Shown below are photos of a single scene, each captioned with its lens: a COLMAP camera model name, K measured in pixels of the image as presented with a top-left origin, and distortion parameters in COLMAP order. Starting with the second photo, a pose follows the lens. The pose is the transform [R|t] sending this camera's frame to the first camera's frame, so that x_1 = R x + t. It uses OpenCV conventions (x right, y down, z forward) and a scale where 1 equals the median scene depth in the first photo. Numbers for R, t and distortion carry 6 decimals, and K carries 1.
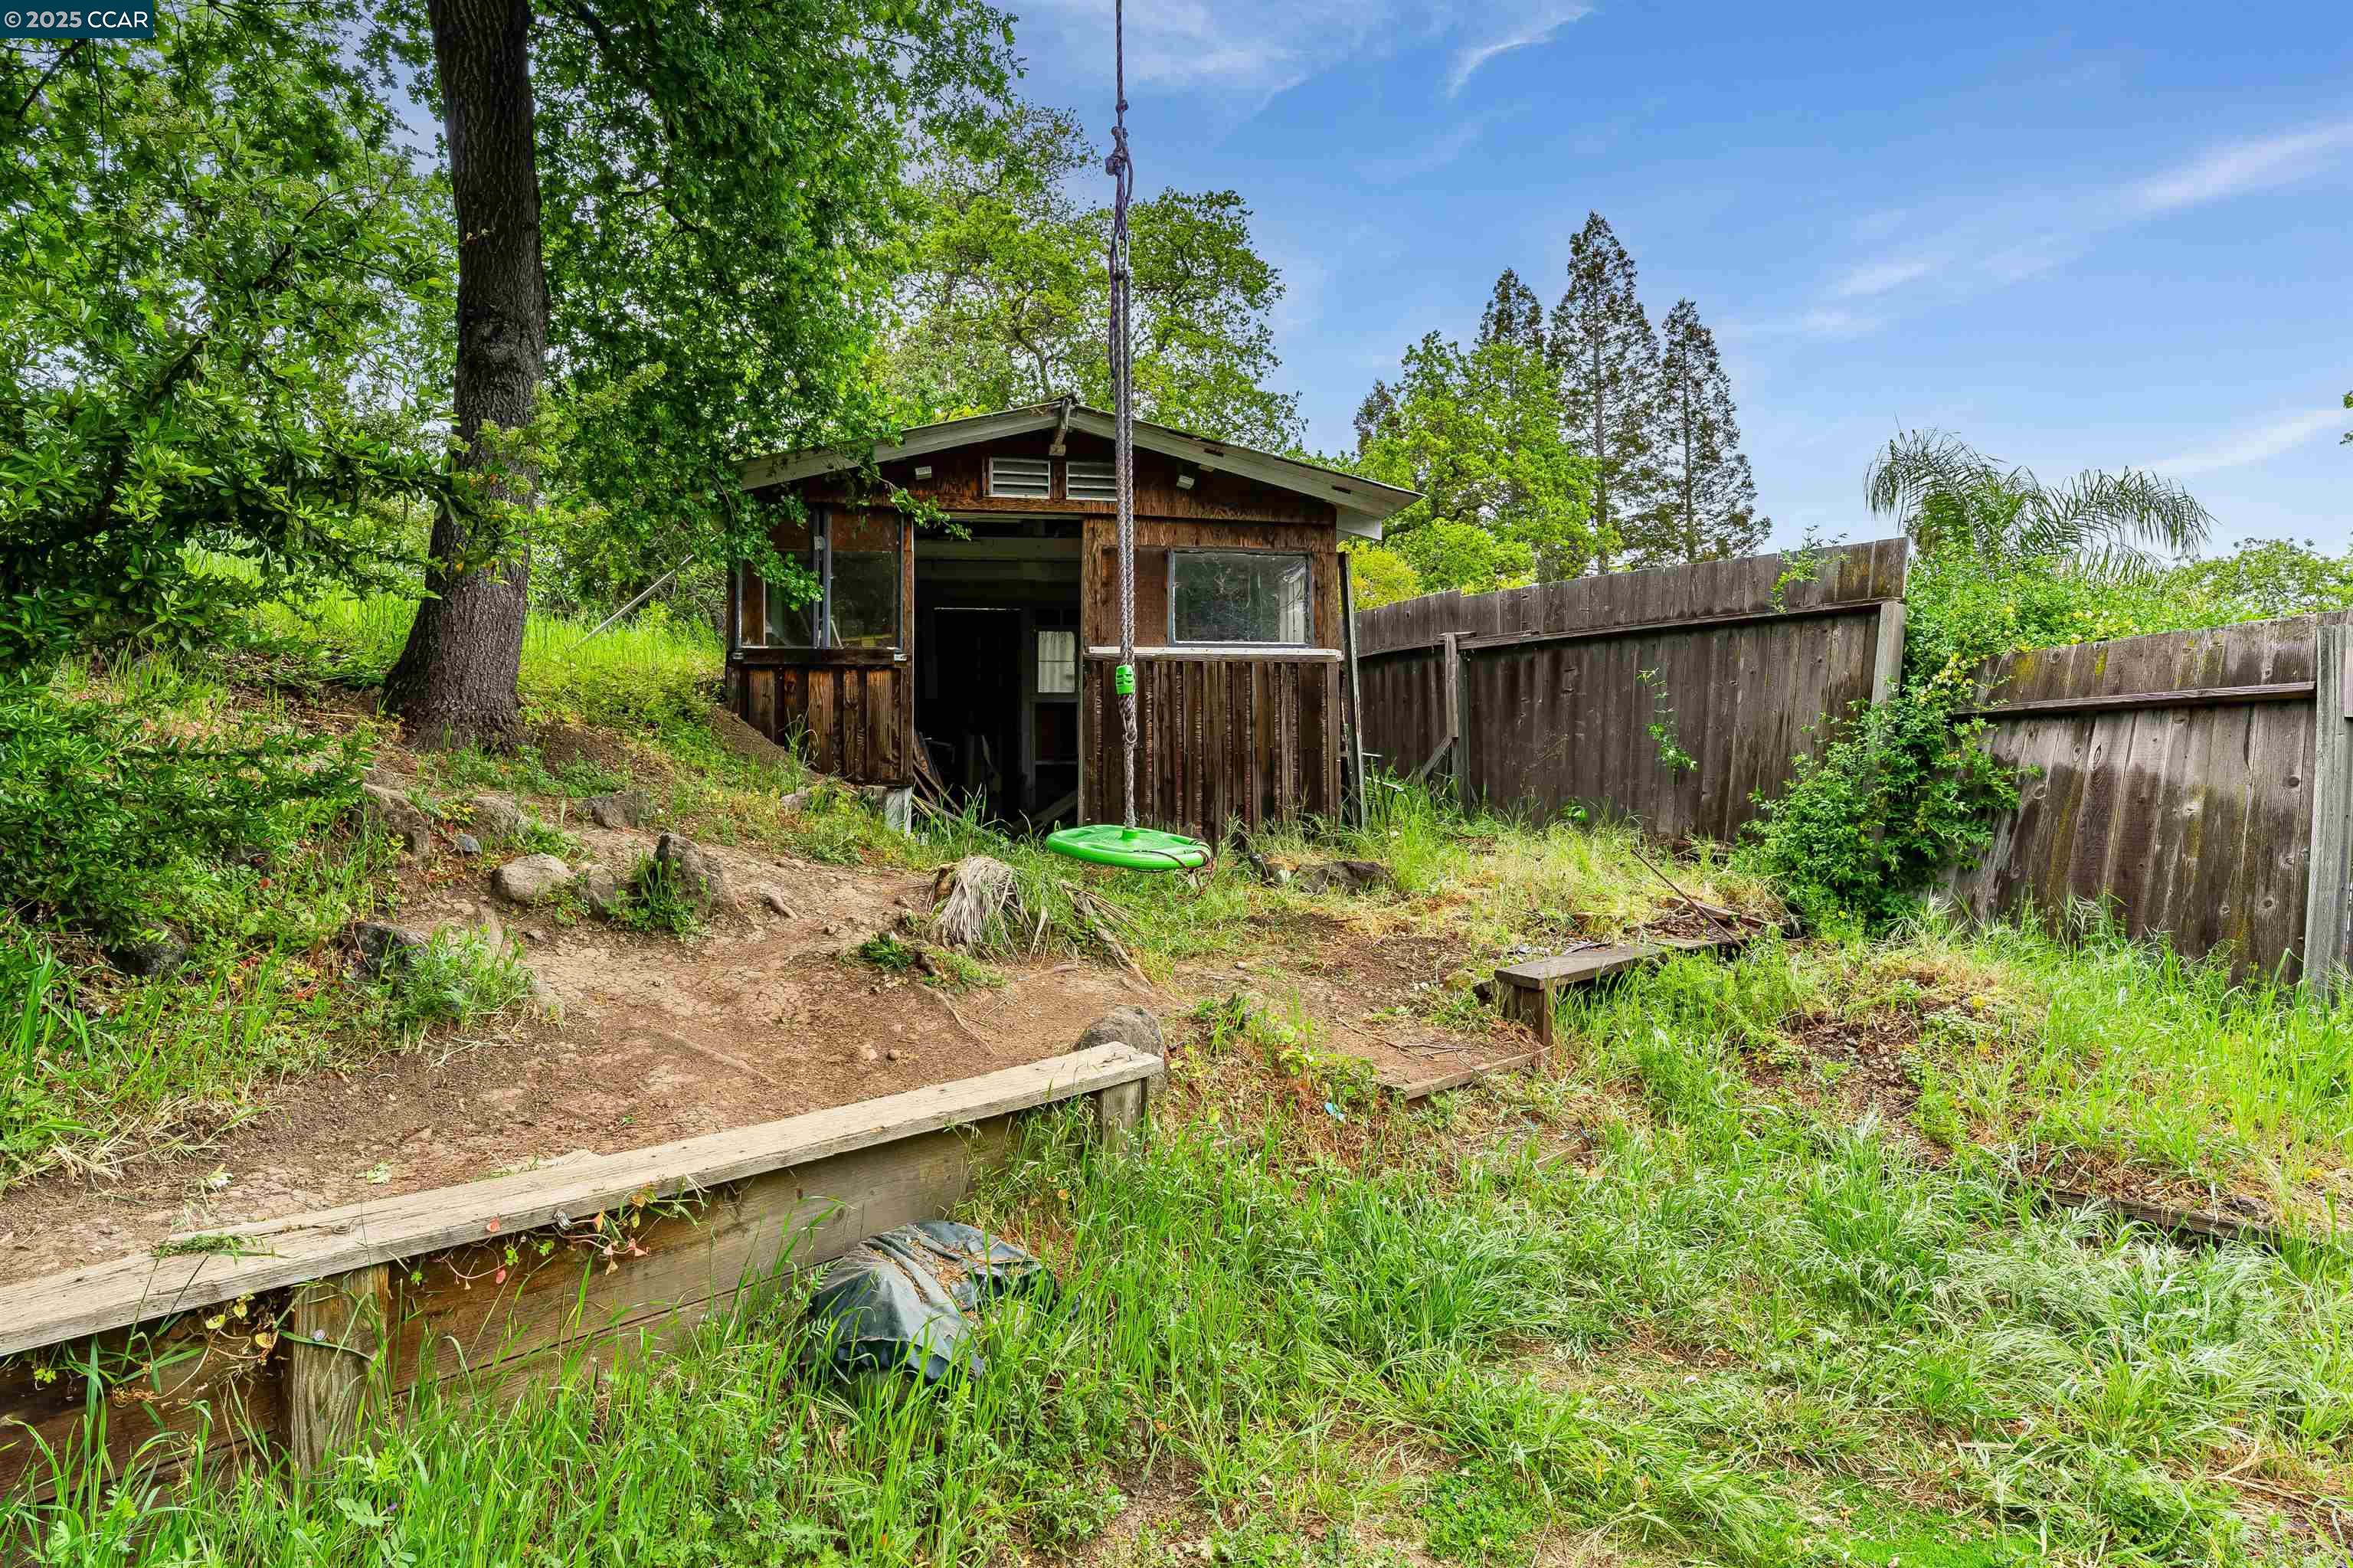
lens RADIAL K [[1260.9, 0, 1190.3], [0, 1260.9, 773.2], [0, 0, 1]] dist [-0.005052, 0.002918]
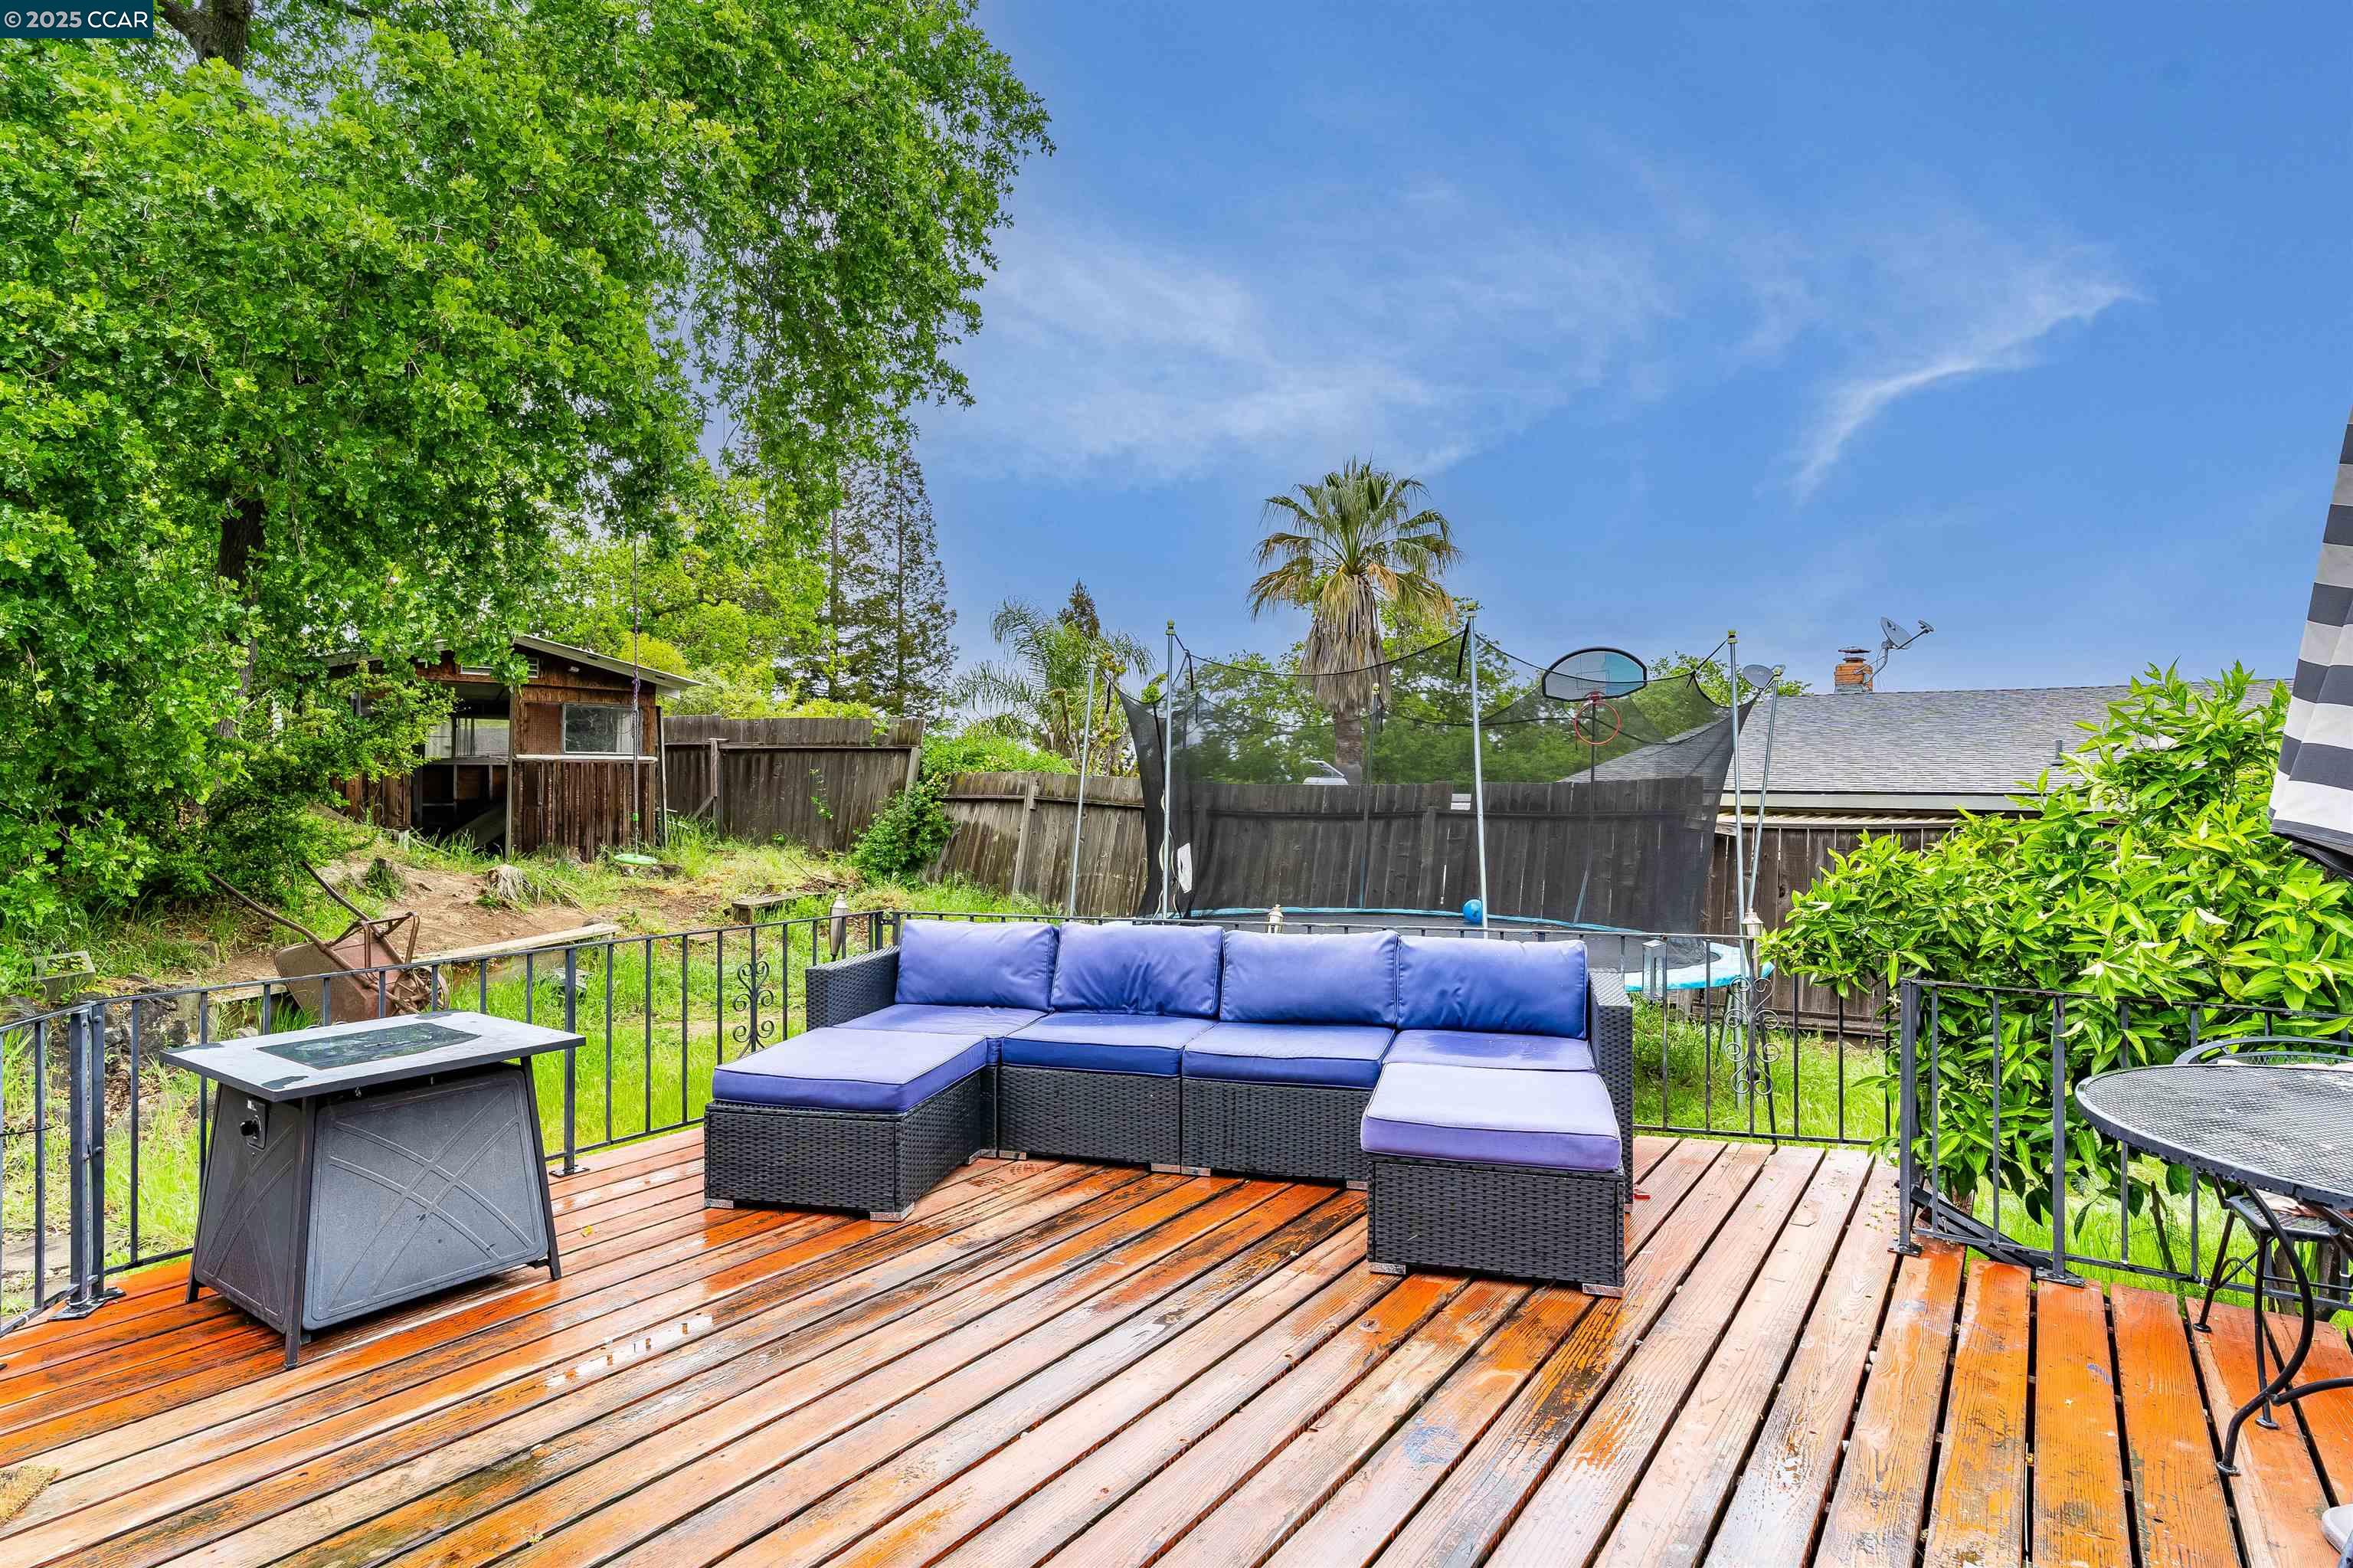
lens RADIAL K [[1260.9, 0, 1190.3], [0, 1260.9, 773.2], [0, 0, 1]] dist [-0.005052, 0.002918]
pose [[0.840646, 0.019997, 0.541215, -0.249833], [-0.018197, 0.999797, -0.008677, -0.072212], [-0.541278, -0.002554, 0.840840, -1.130298]]
